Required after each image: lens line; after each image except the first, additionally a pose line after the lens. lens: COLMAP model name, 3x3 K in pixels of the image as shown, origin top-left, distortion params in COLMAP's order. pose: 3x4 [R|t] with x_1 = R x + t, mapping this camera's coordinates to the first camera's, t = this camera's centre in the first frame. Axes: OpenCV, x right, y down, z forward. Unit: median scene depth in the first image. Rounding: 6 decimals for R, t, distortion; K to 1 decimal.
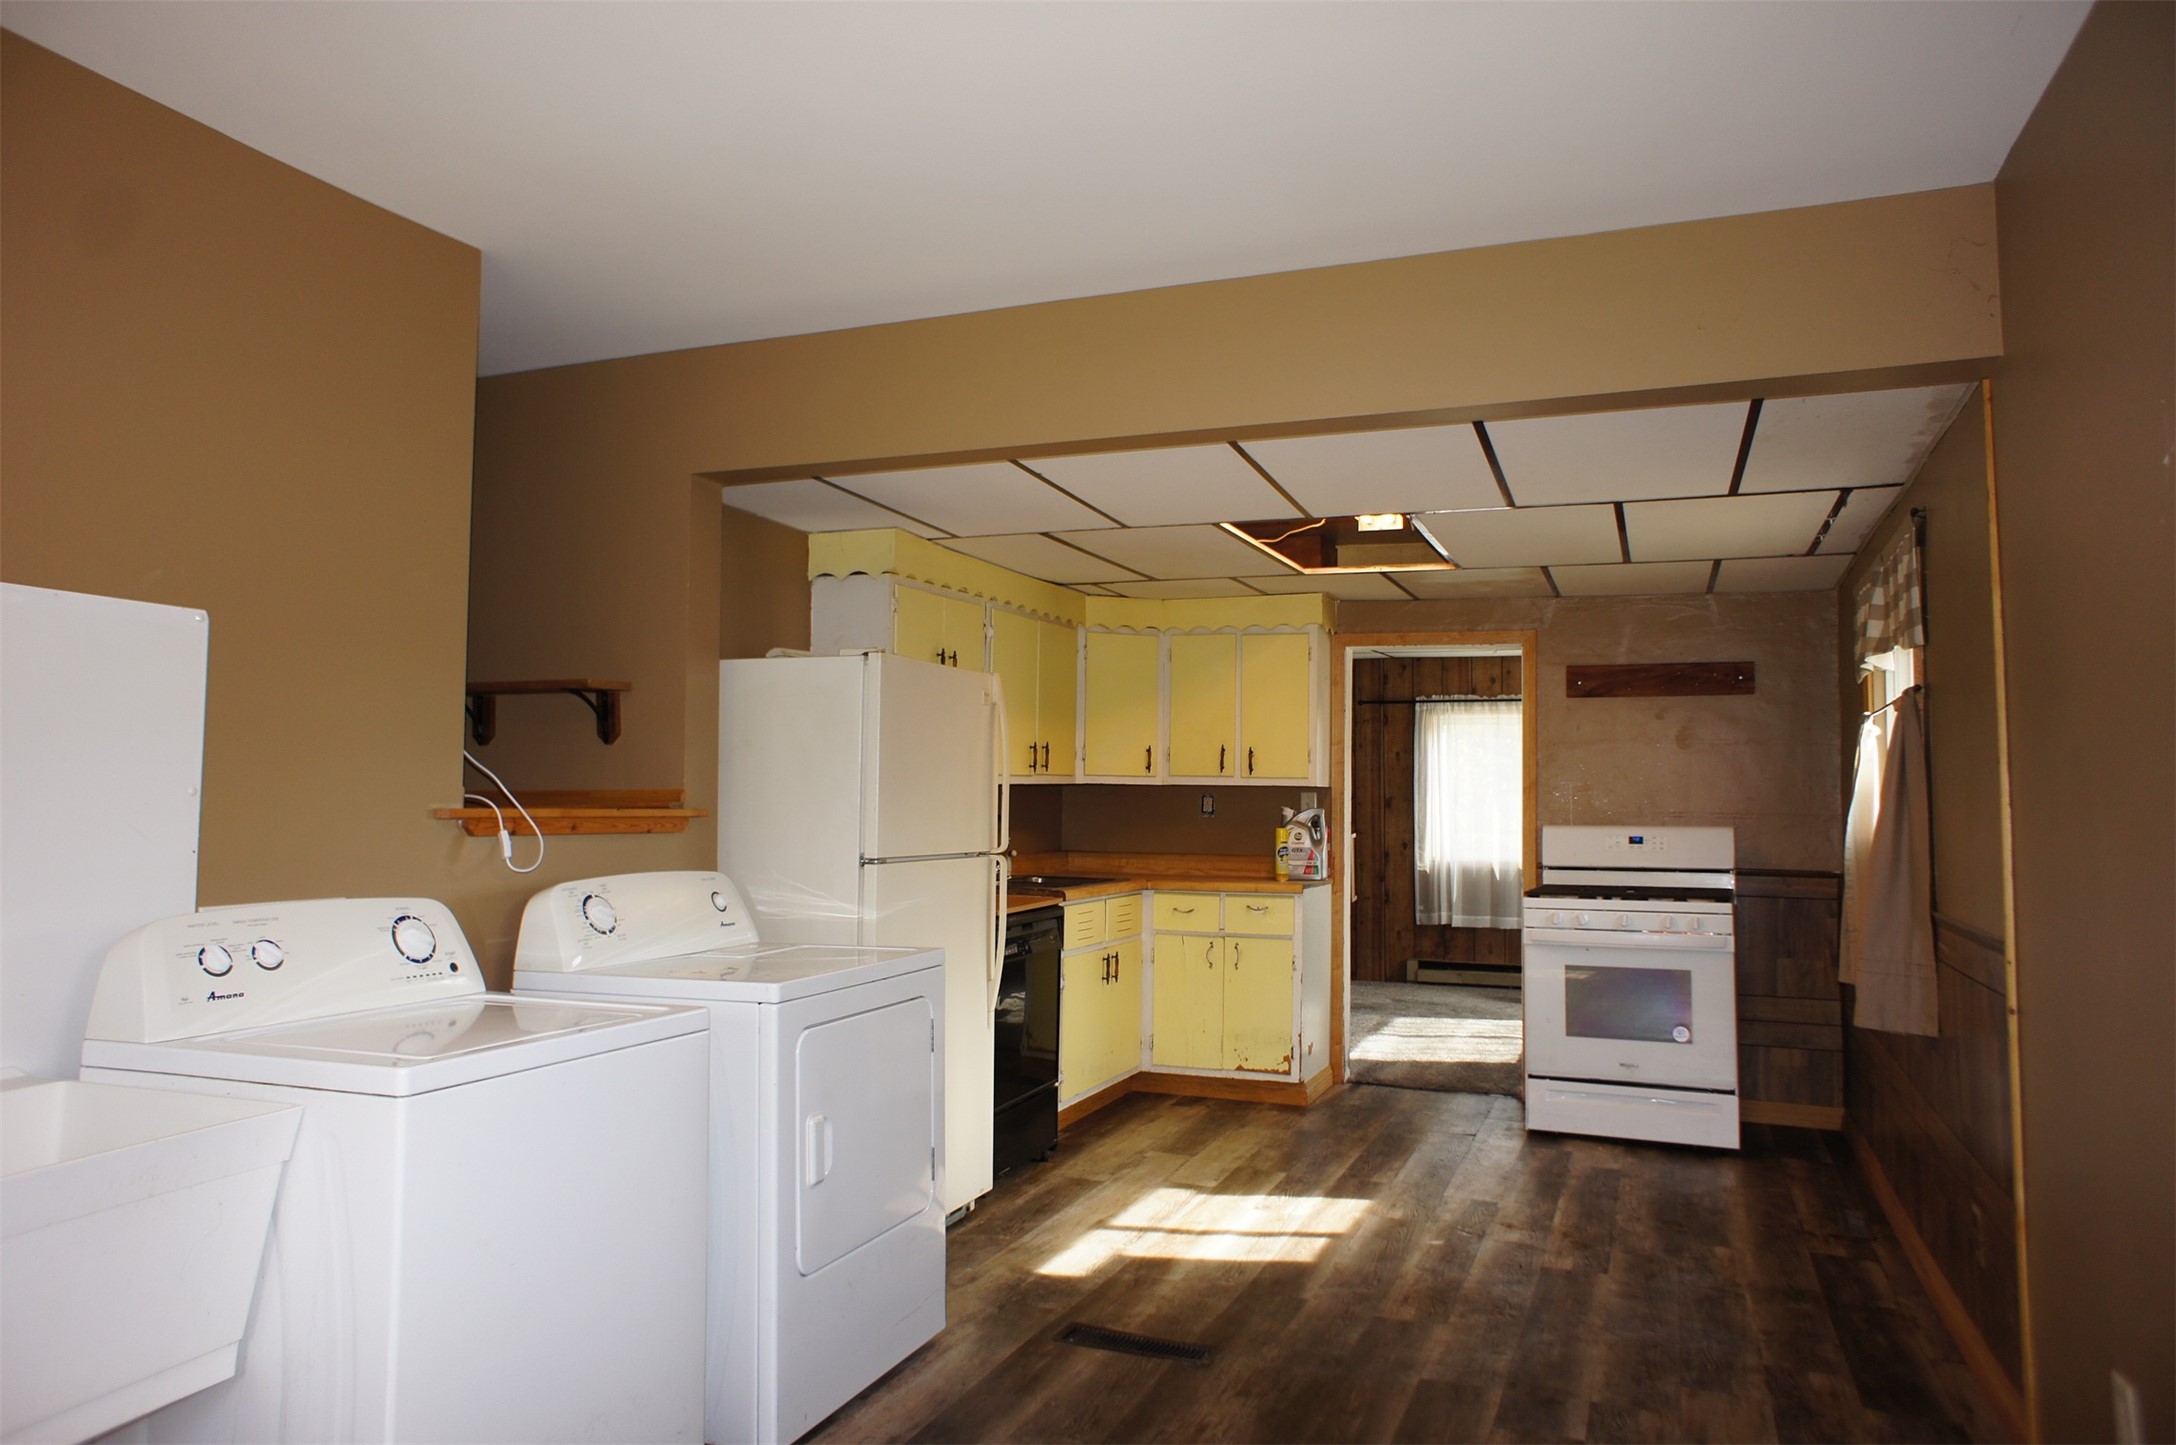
lens RADIAL K [[1480.3, 0, 1092.9], [0, 1480.3, 722.2], [0, 0, 1]] dist [-0.047655, 0.069137]
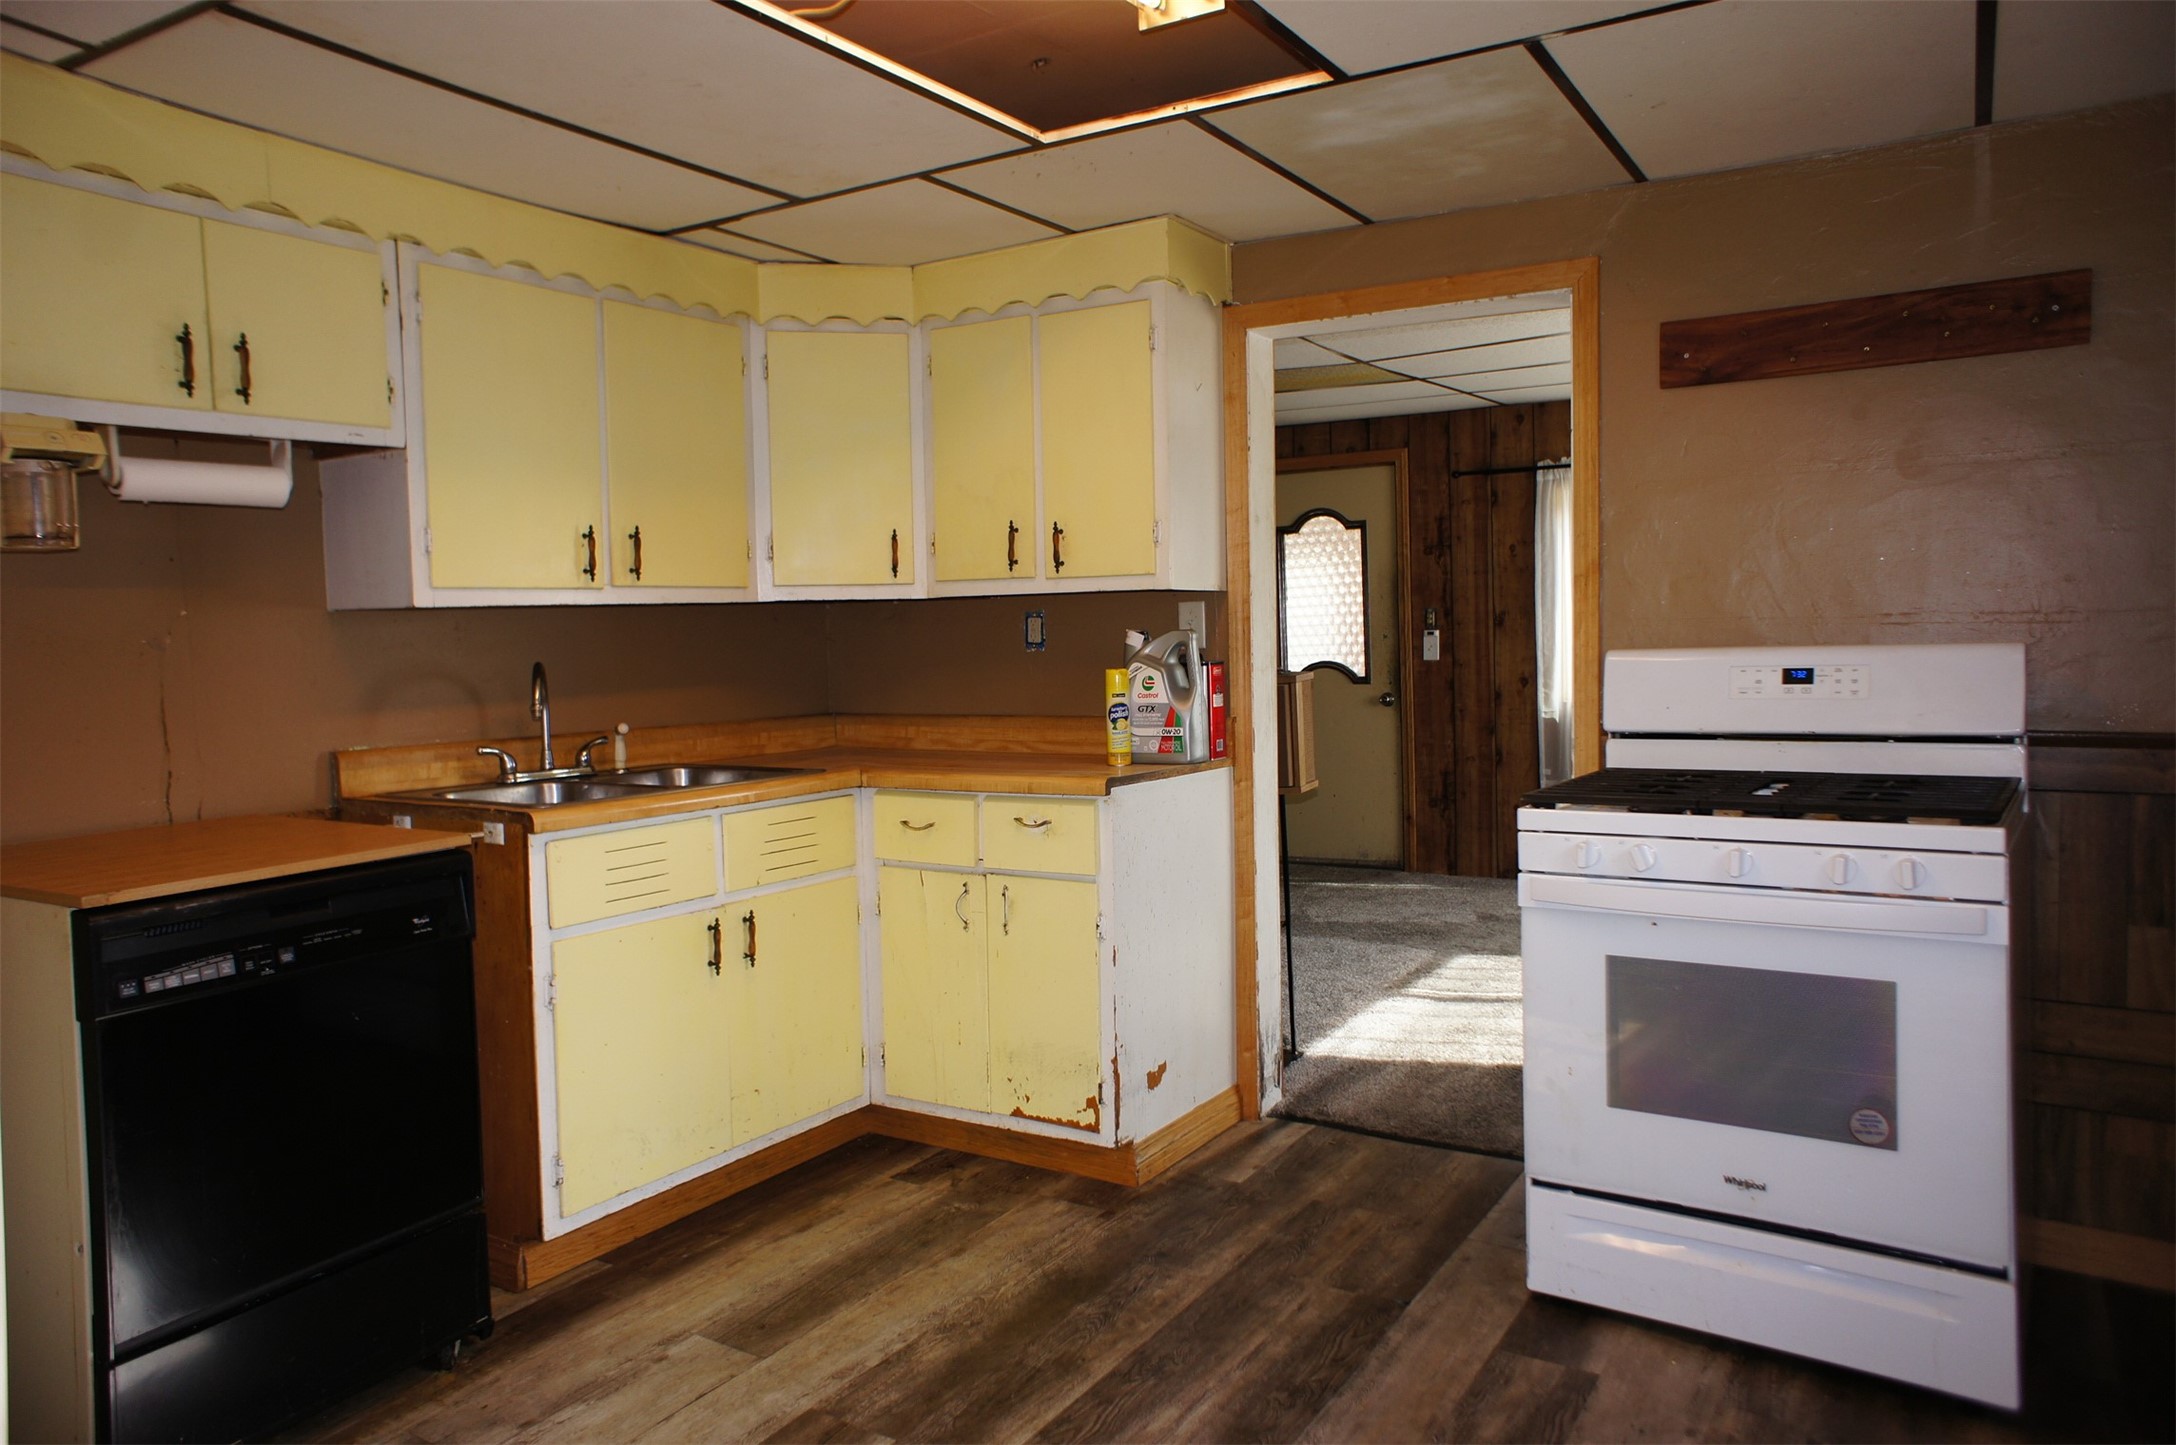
lens RADIAL K [[1480.3, 0, 1079.7], [0, 1480.3, 715.3], [0, 0, 1]] dist [-0.047655, 0.069137]
pose [[0.982176, -0.023219, -0.186523, 0.227139], [0.042851, 0.993870, 0.101916, 0.034312], [0.183013, -0.108092, 0.977150, 0.488937]]
